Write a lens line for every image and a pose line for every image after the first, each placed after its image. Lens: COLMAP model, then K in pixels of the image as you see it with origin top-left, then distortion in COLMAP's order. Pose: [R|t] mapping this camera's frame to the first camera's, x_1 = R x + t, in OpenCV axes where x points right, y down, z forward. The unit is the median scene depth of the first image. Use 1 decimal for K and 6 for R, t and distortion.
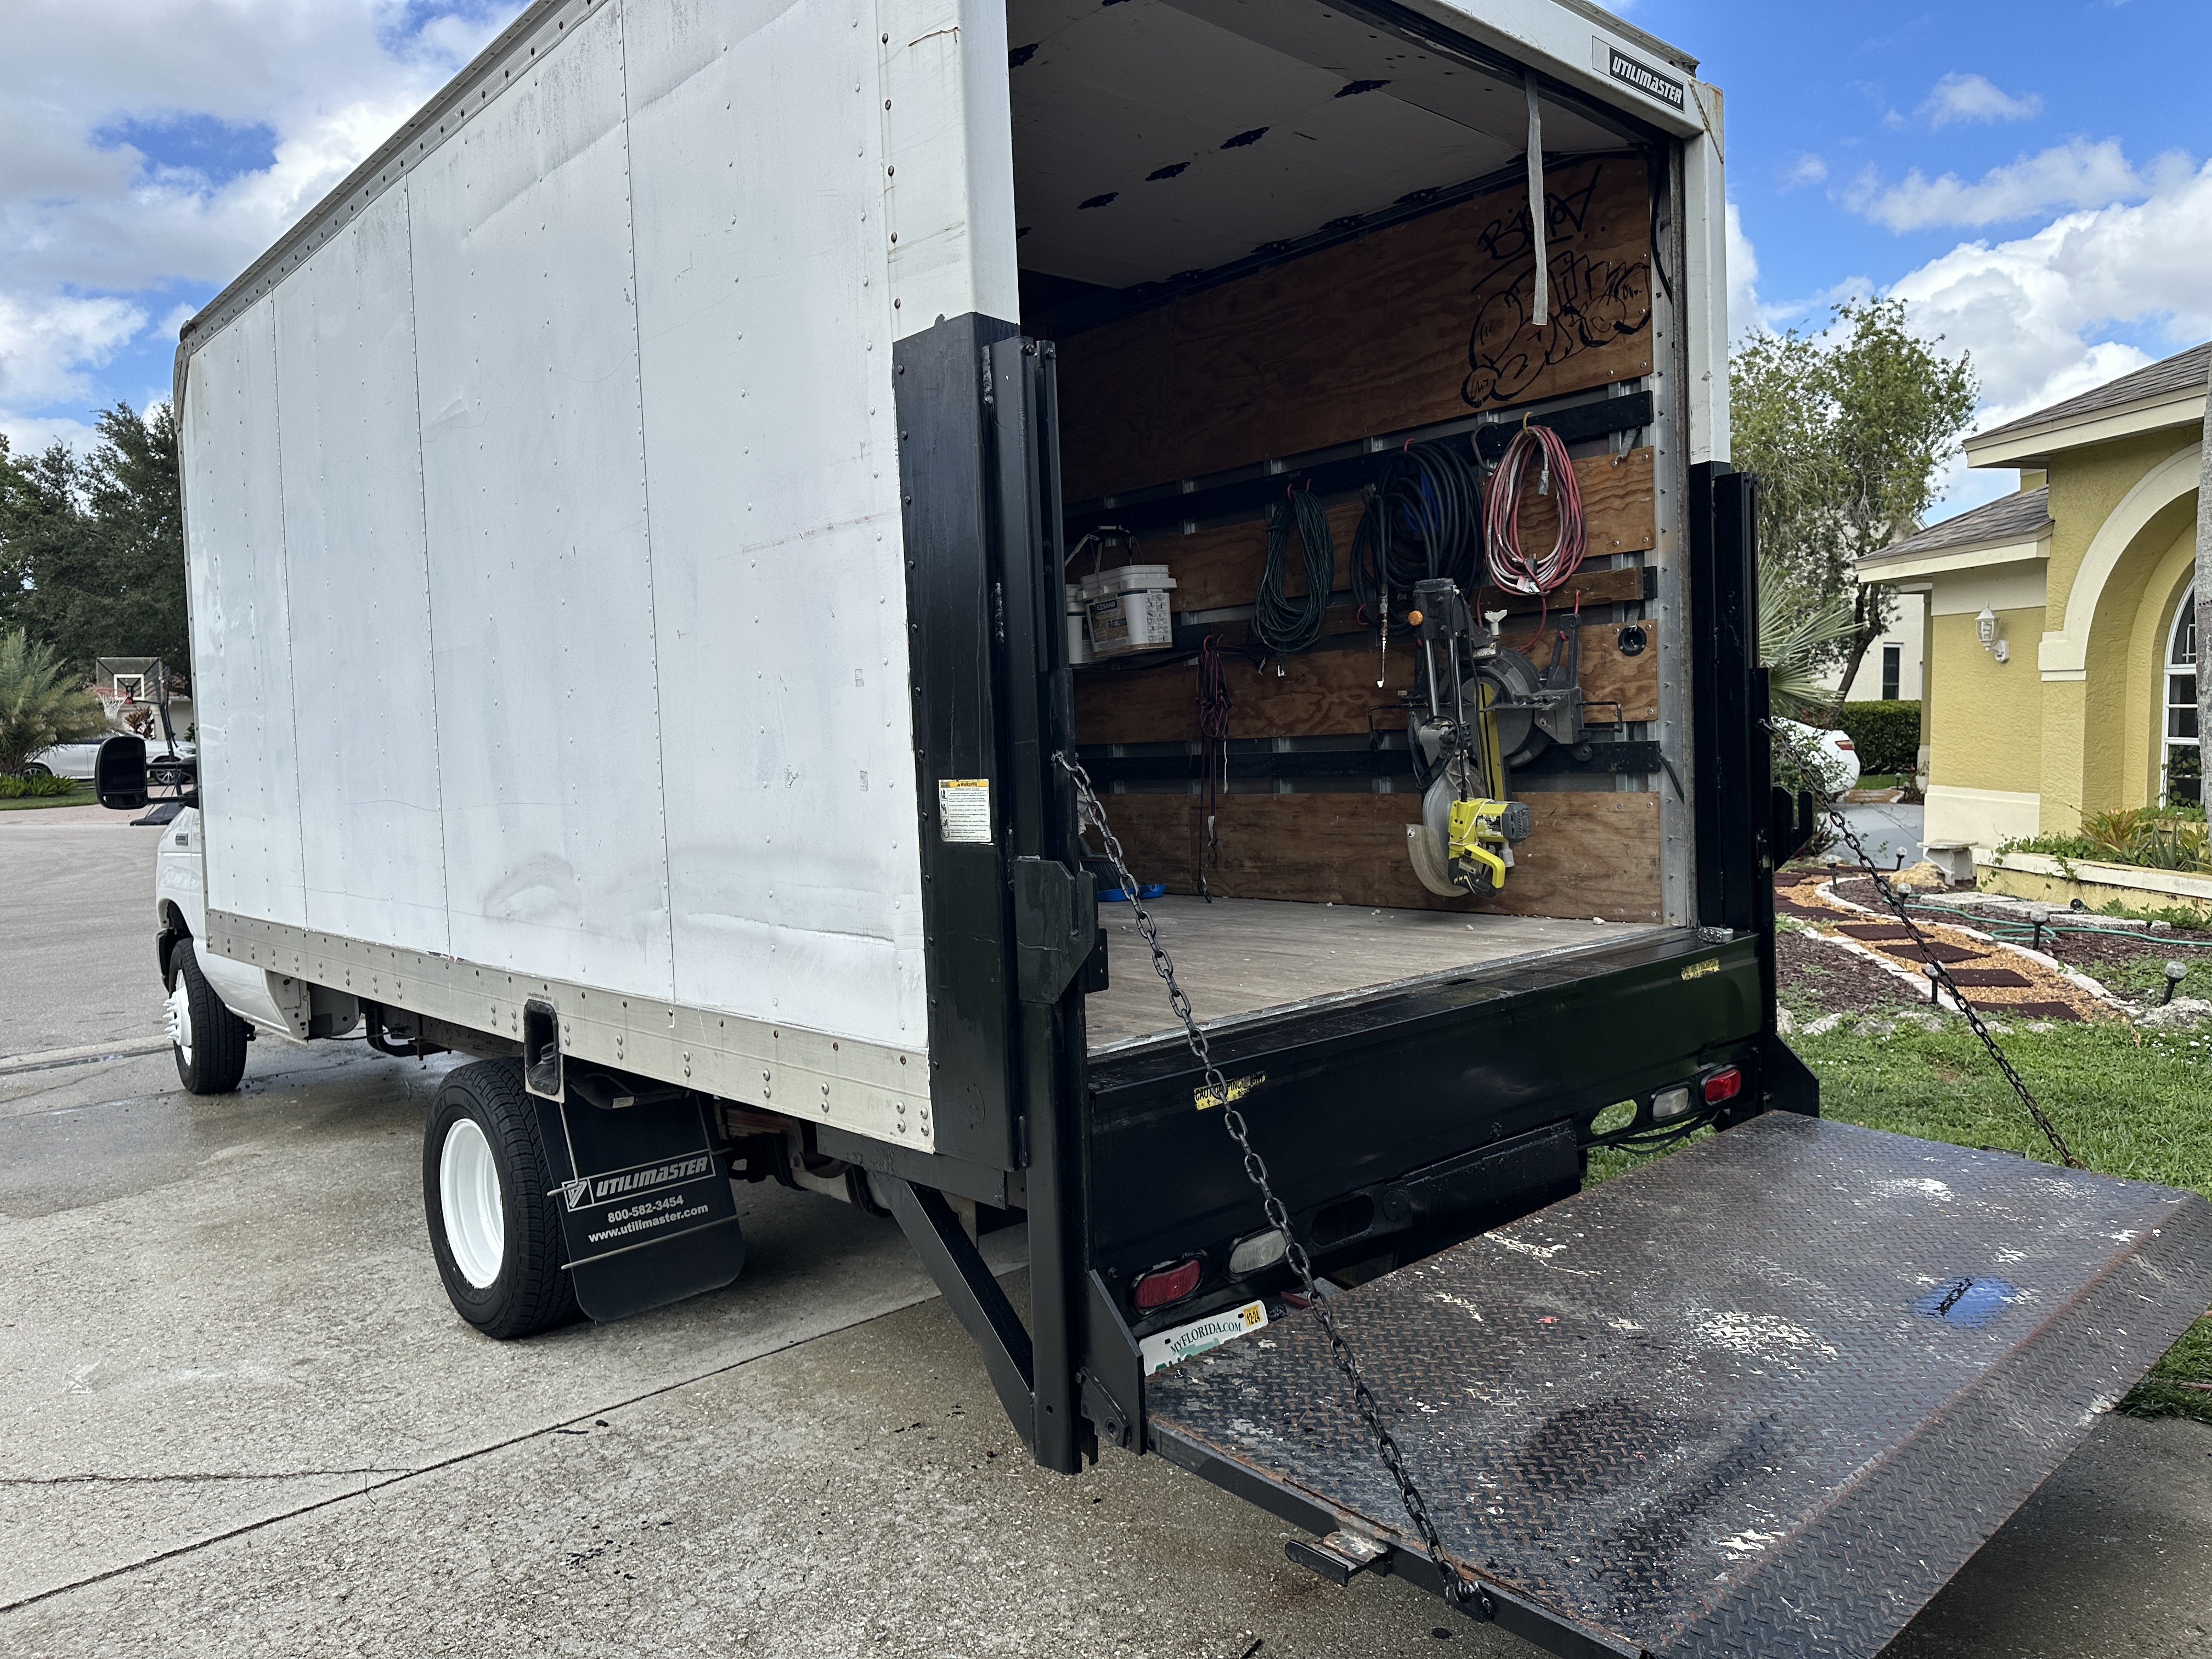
lens RADIAL K [[1539.5, 0, 1106.0], [0, 1539.5, 829.5], [0, 0, 1]] dist [0.070367, -0.076922]
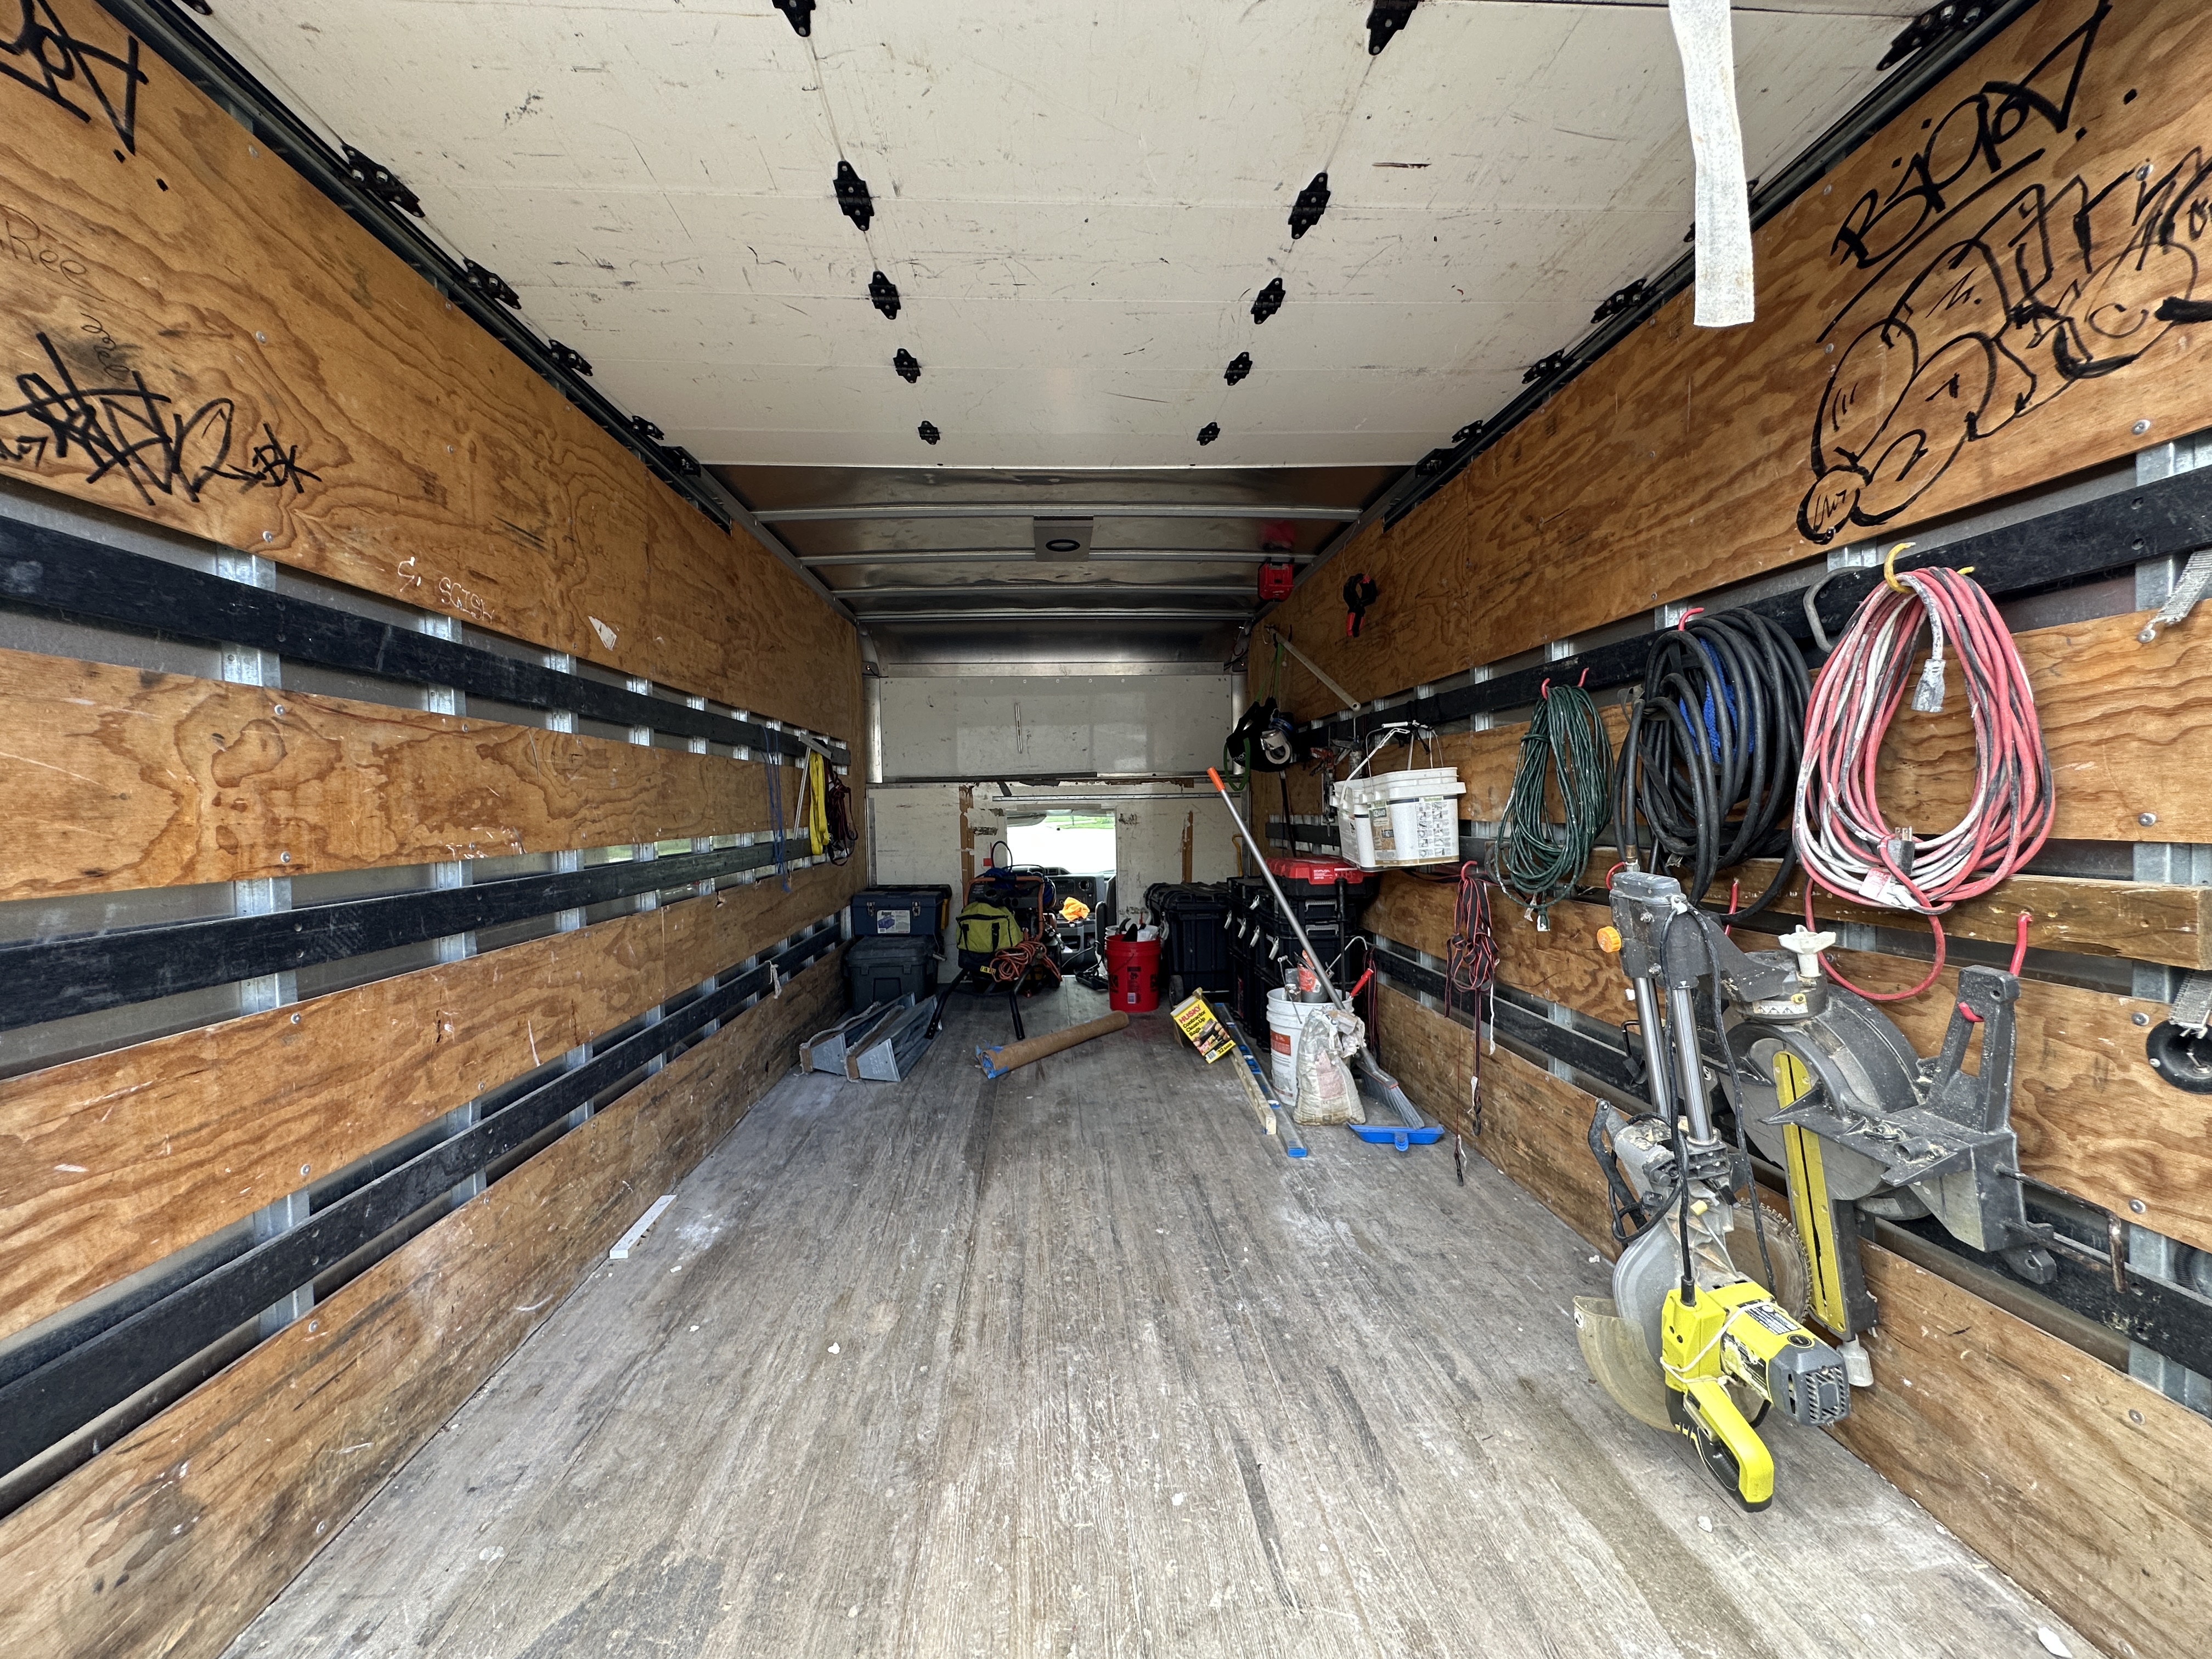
lens RADIAL K [[891.3, 0, 1106.0], [0, 891.3, 829.5], [0, 0, 1]] dist [-0.000423, 0.003921]
pose [[0.779940, 0.033874, -0.624937, 0.237090], [-0.033663, 0.999359, 0.012158, -0.160089], [0.624949, 0.011555, 0.780580, 0.573206]]
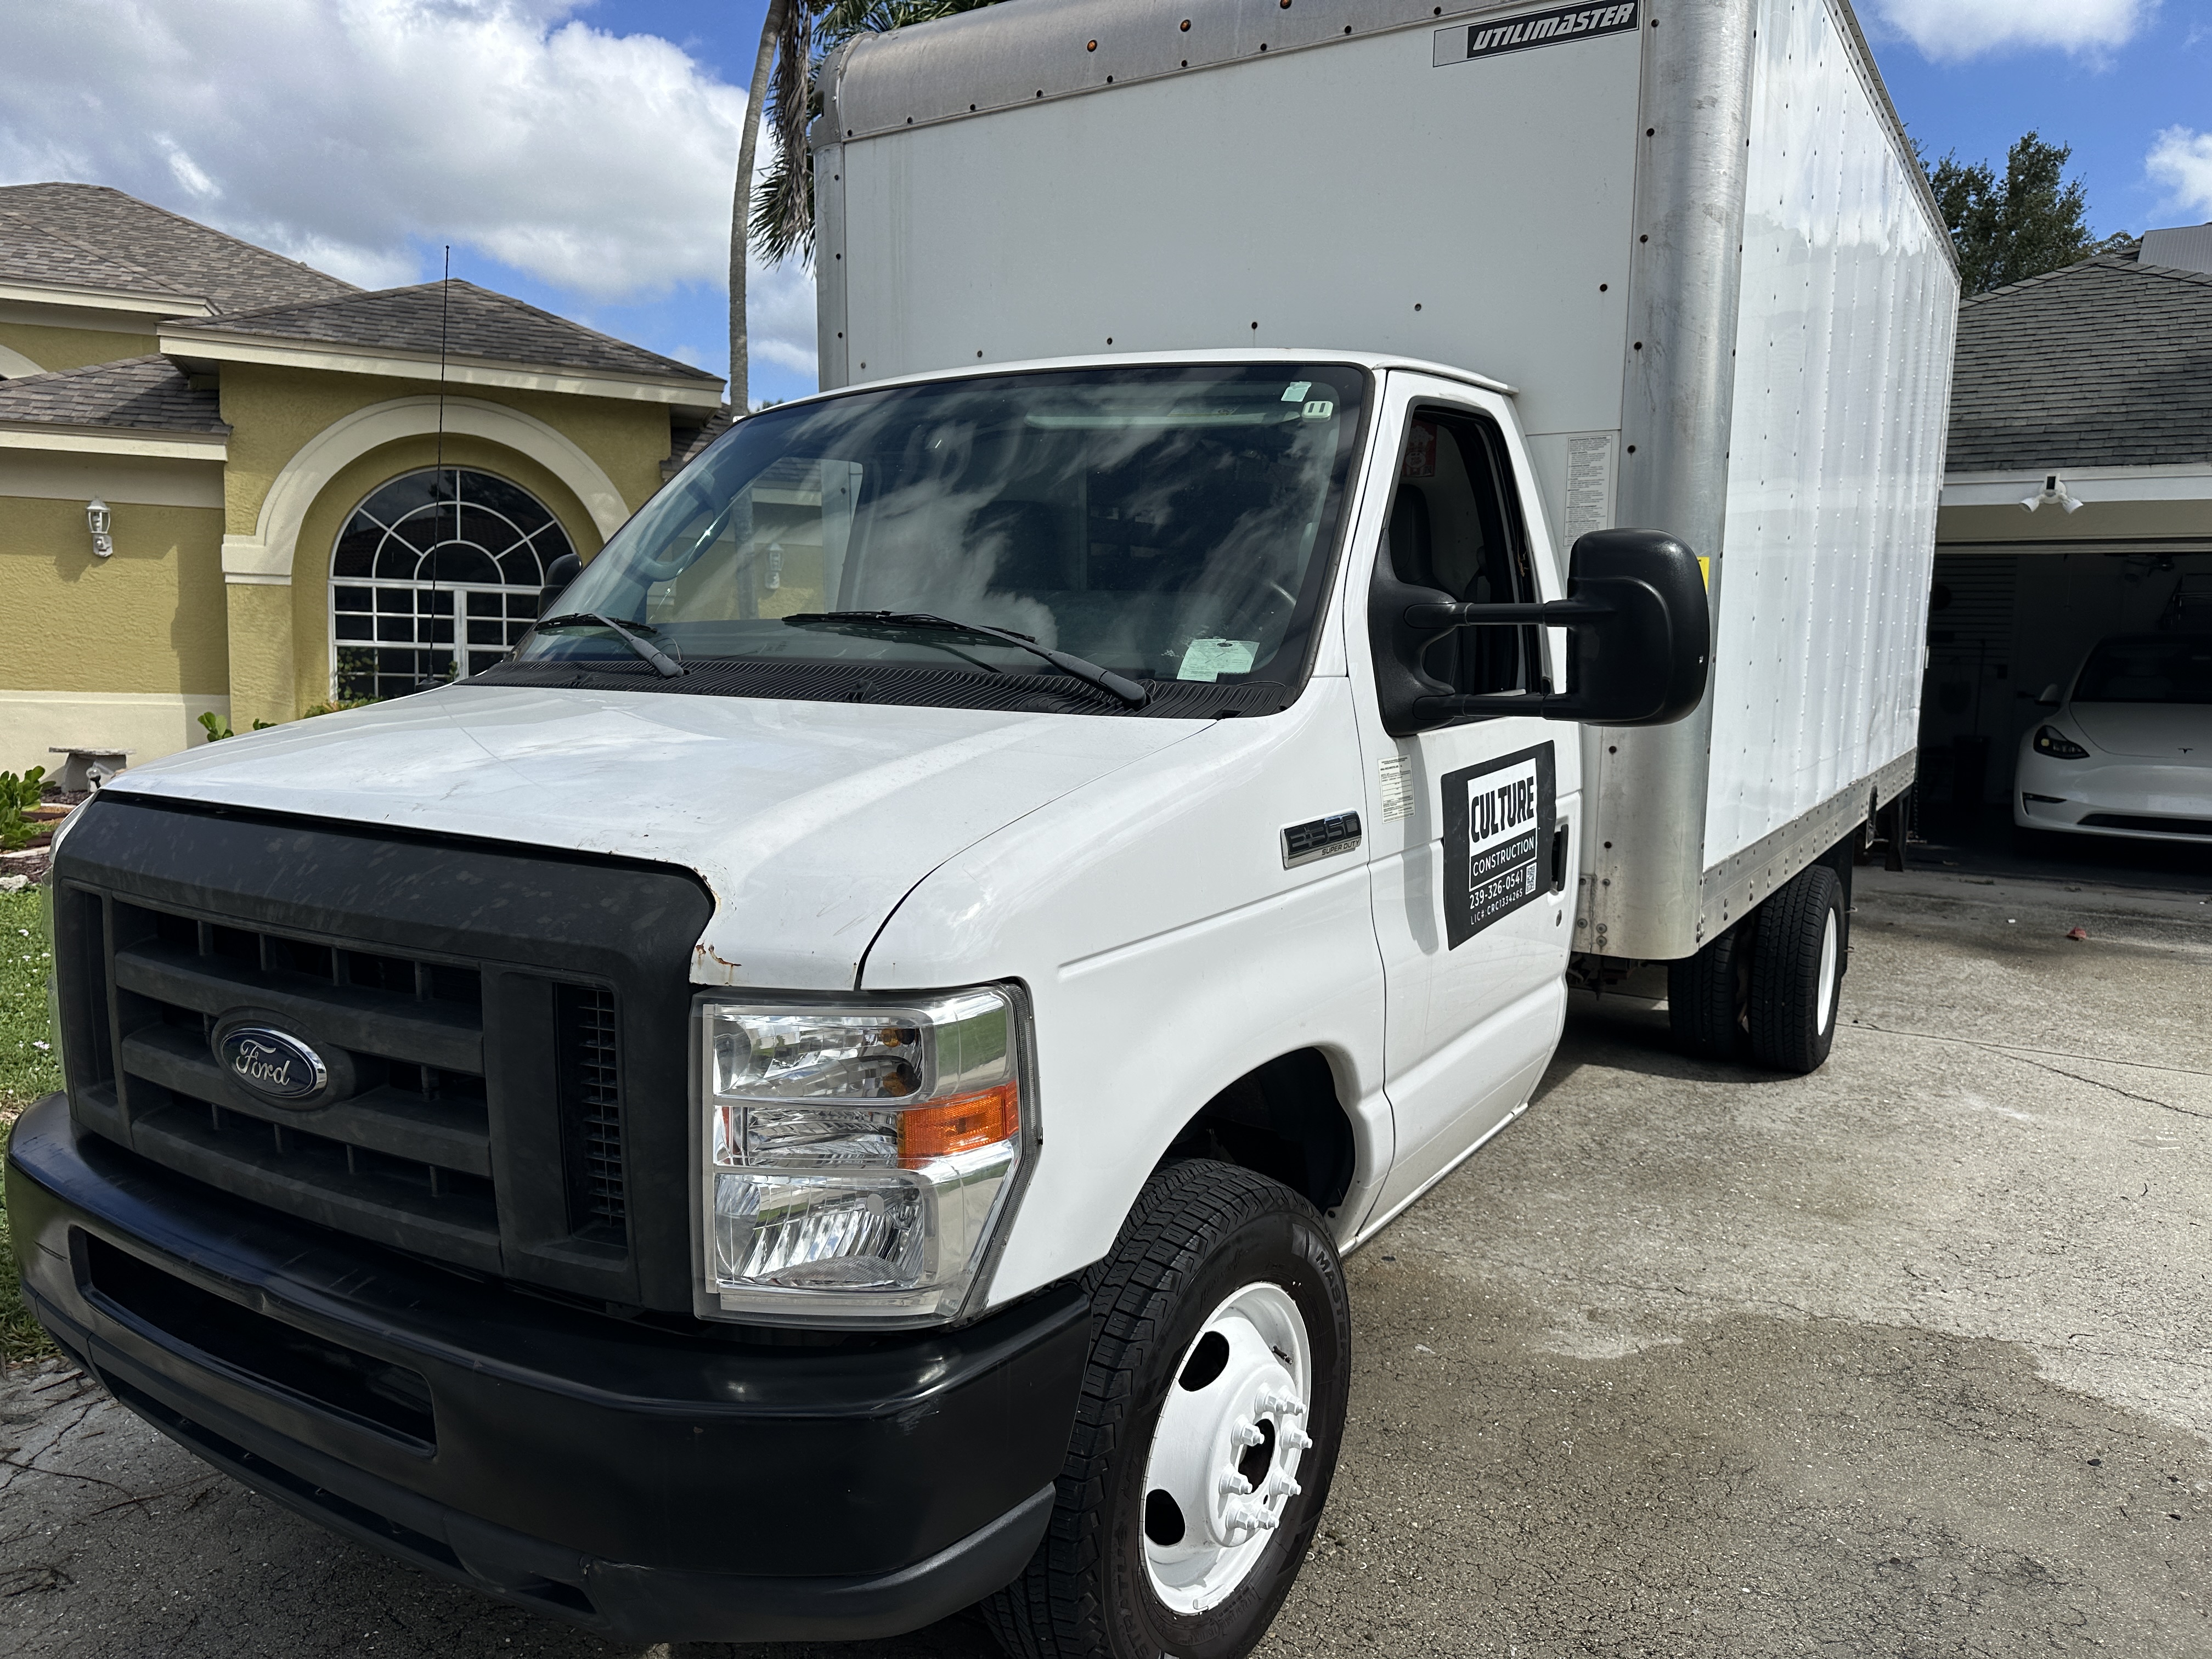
lens RADIAL K [[1539.5, 0, 1106.0], [0, 1539.5, 829.5], [0, 0, 1]] dist [0.070367, -0.076922]
pose [[-0.258354, -0.096064, 0.961262, -3.341622], [0.047535, 0.992574, 0.111969, -0.124931], [-0.964880, 0.074621, -0.251869, 4.237004]]
